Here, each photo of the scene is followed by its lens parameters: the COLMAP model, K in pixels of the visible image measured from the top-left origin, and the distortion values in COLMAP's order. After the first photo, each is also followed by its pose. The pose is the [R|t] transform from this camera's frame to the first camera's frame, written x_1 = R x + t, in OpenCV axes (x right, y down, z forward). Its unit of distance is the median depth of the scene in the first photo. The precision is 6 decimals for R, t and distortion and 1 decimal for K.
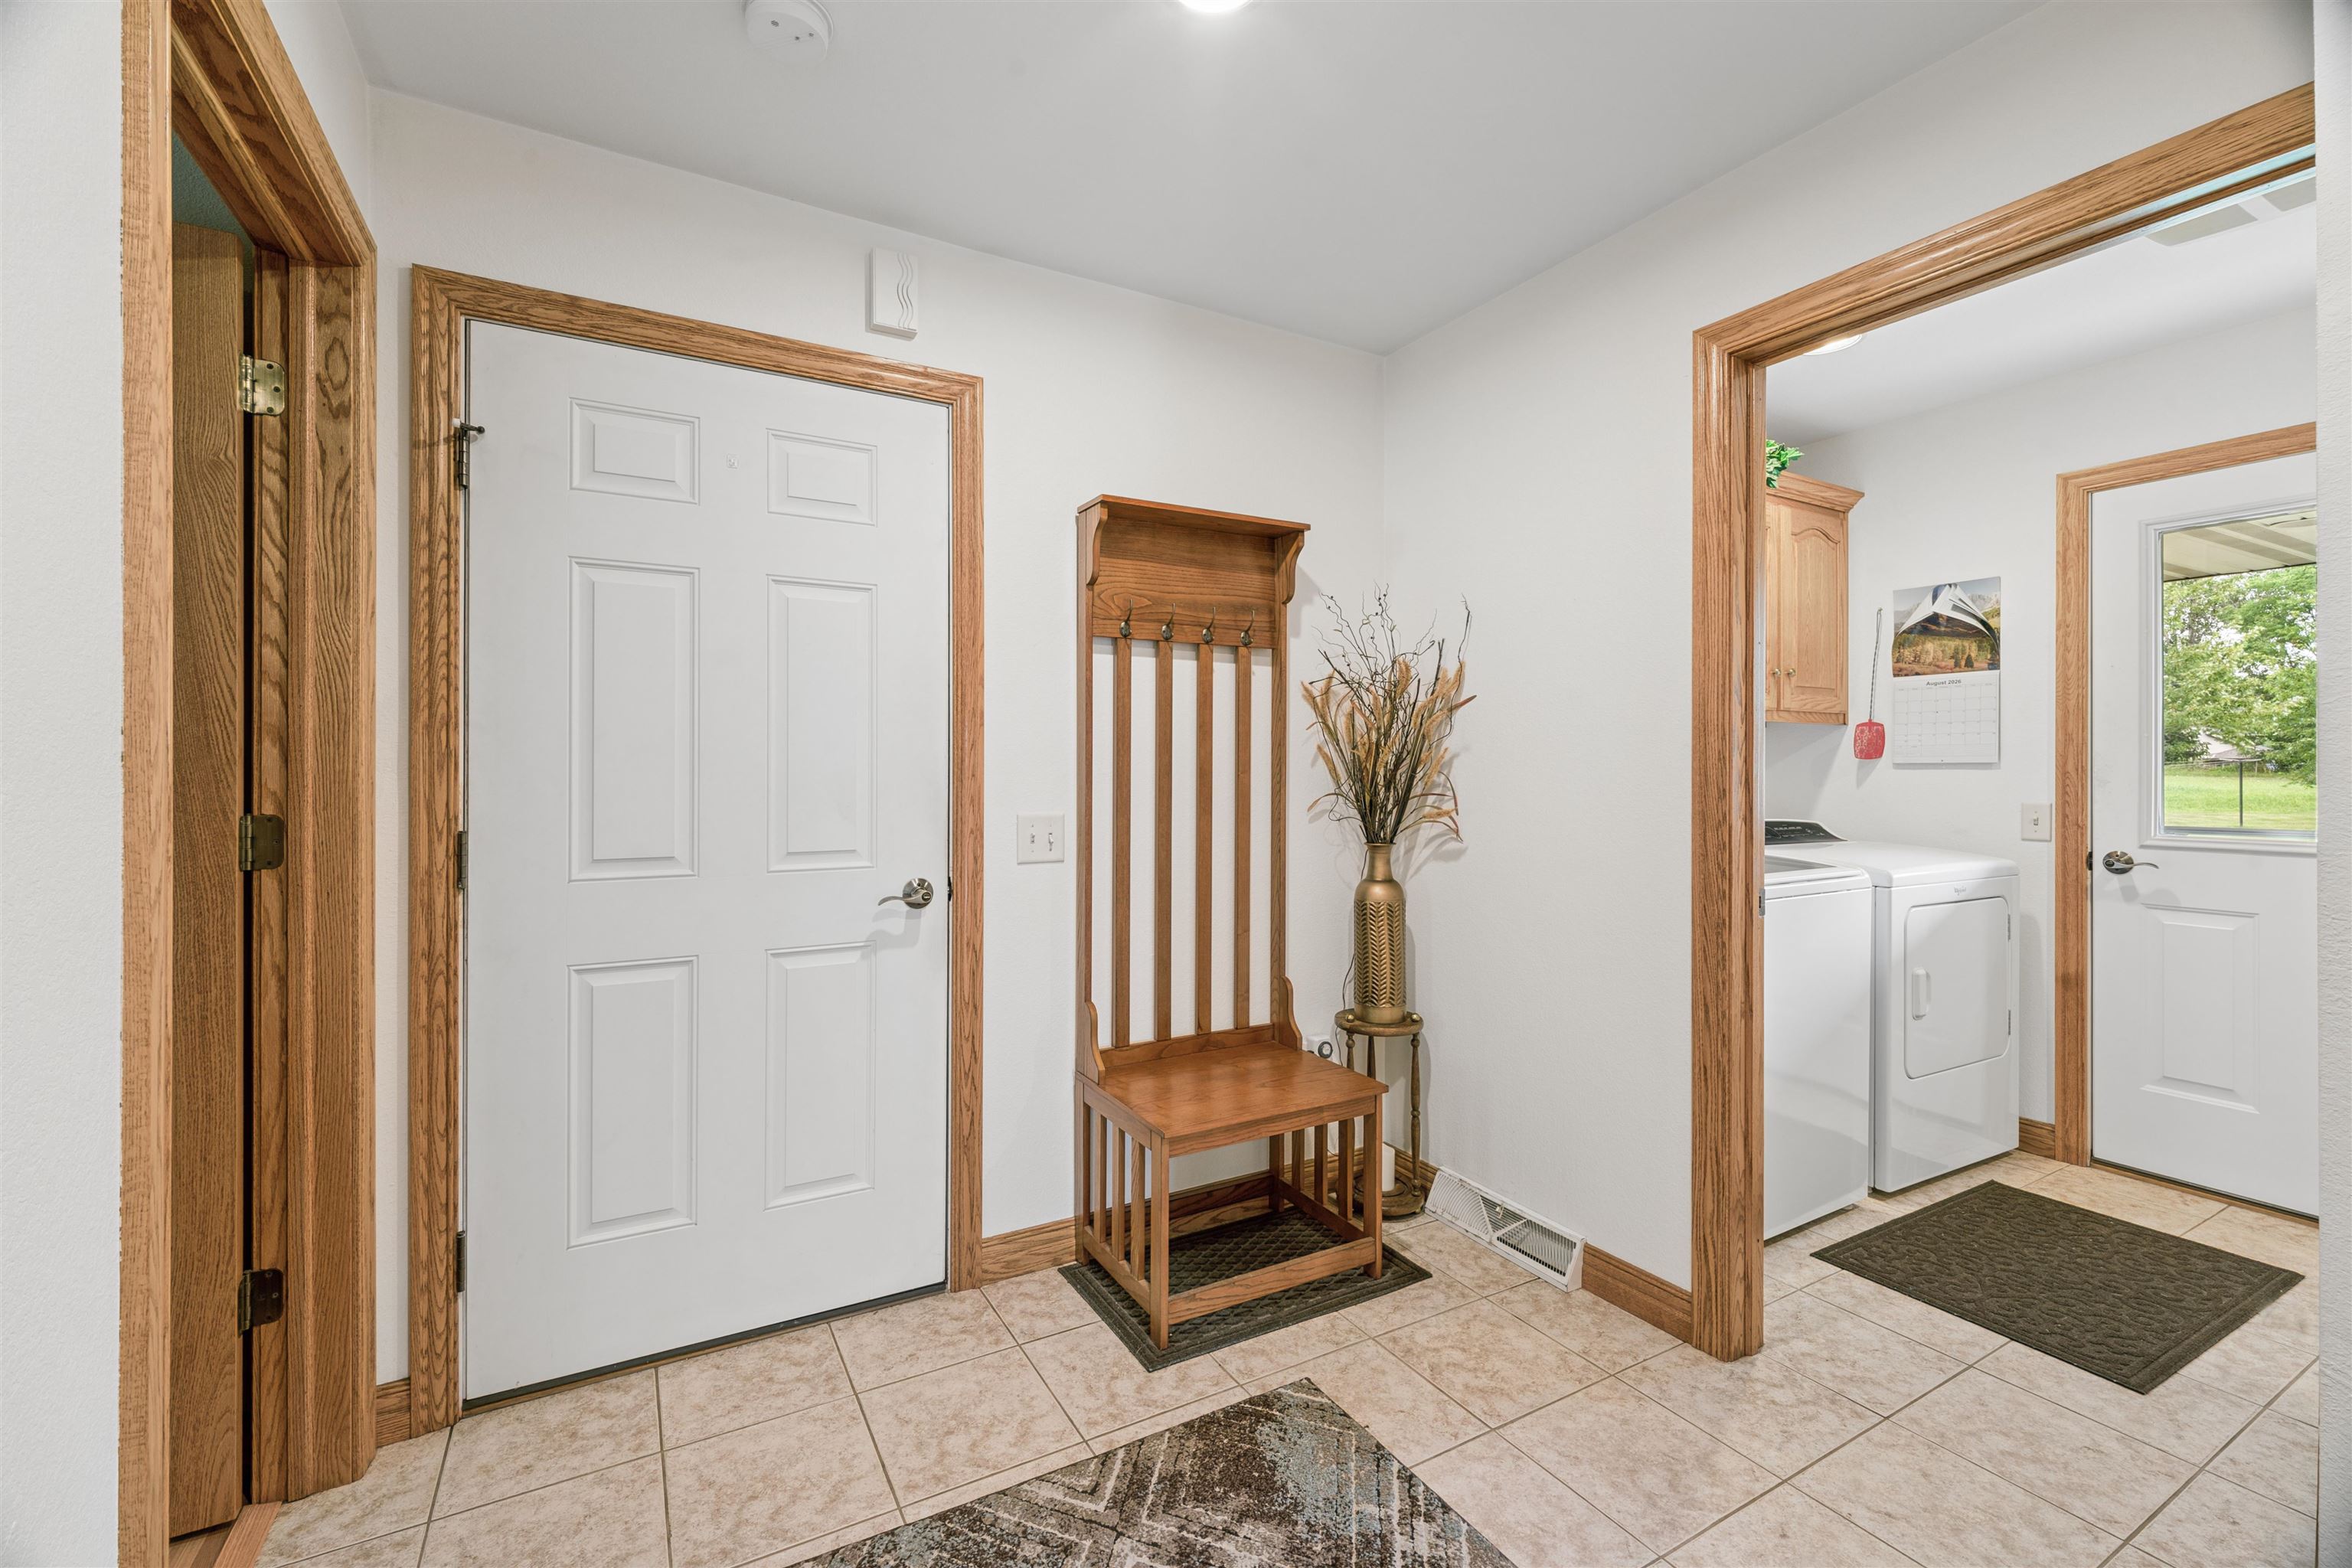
lens RADIAL K [[949.7, 0, 1191.5], [0, 949.7, 766.3], [0, 0, 1]] dist [-0.008189, -0.000335]
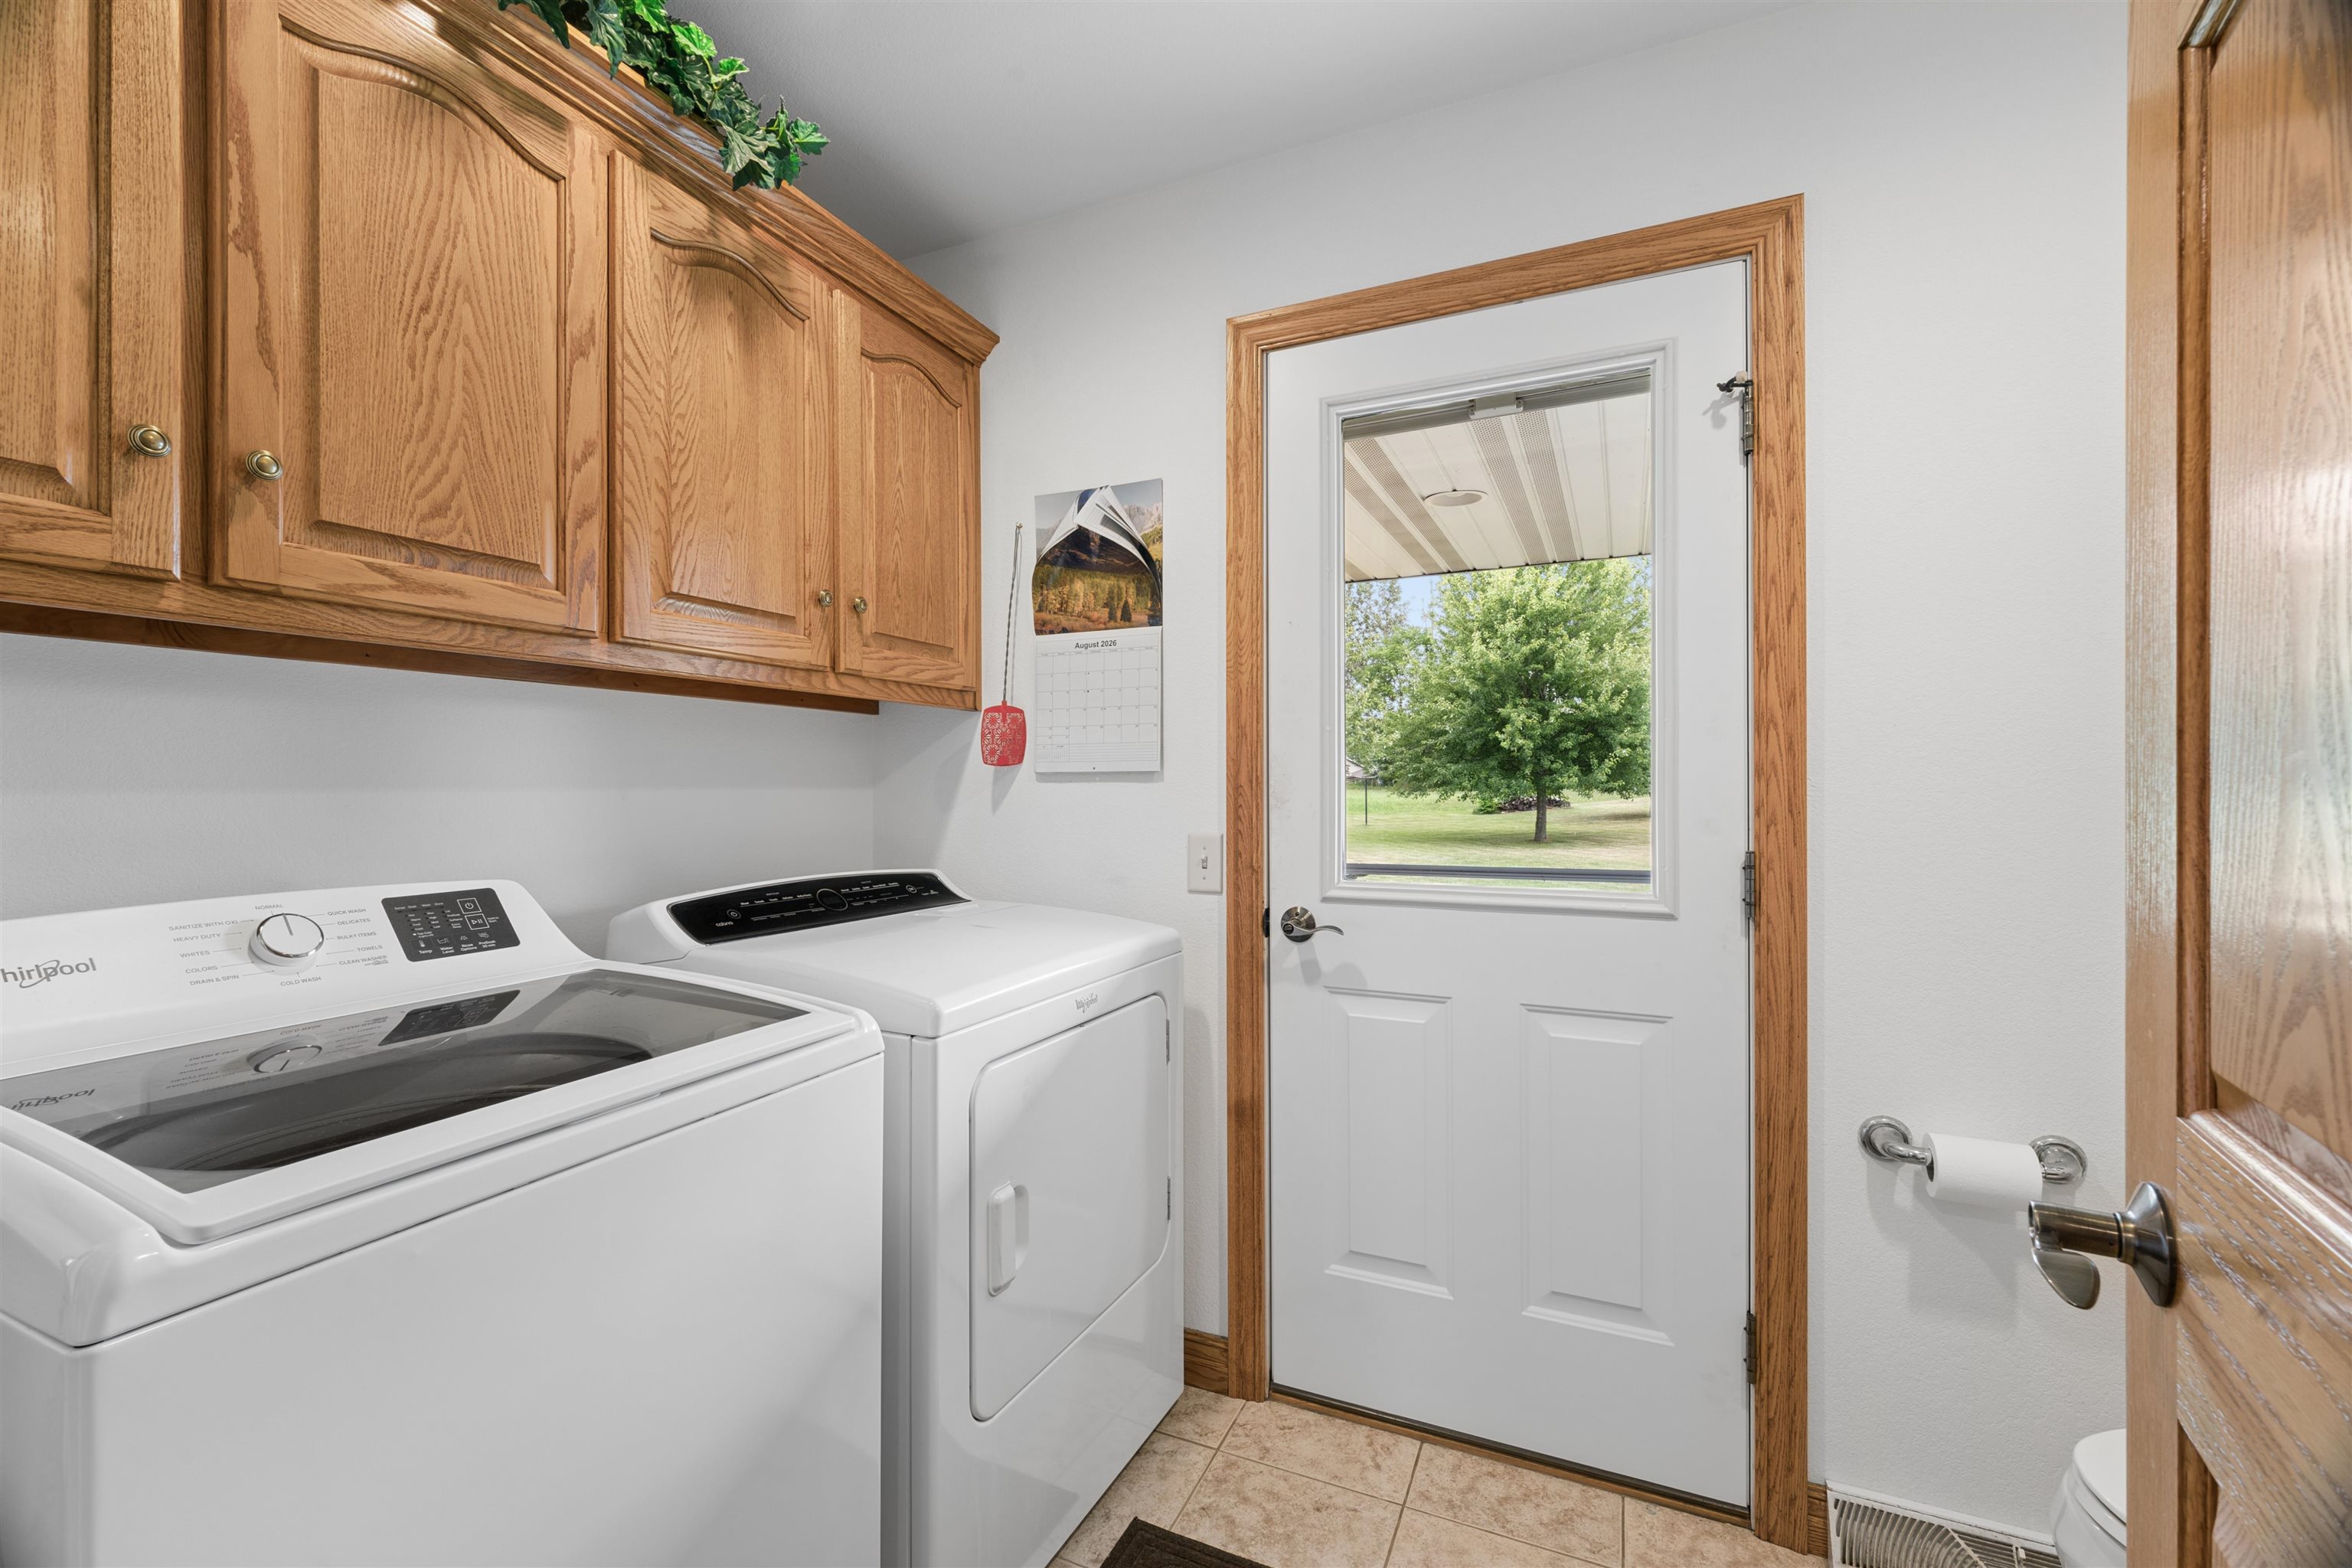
lens RADIAL K [[949.7, 0, 1191.5], [0, 949.7, 766.3], [0, 0, 1]] dist [-0.008189, -0.000335]
pose [[0.789244, 0.009500, 0.614006, 0.499397], [0.001032, 0.999858, -0.016797, 0.003620], [-0.614079, 0.013891, 0.789123, 0.503401]]
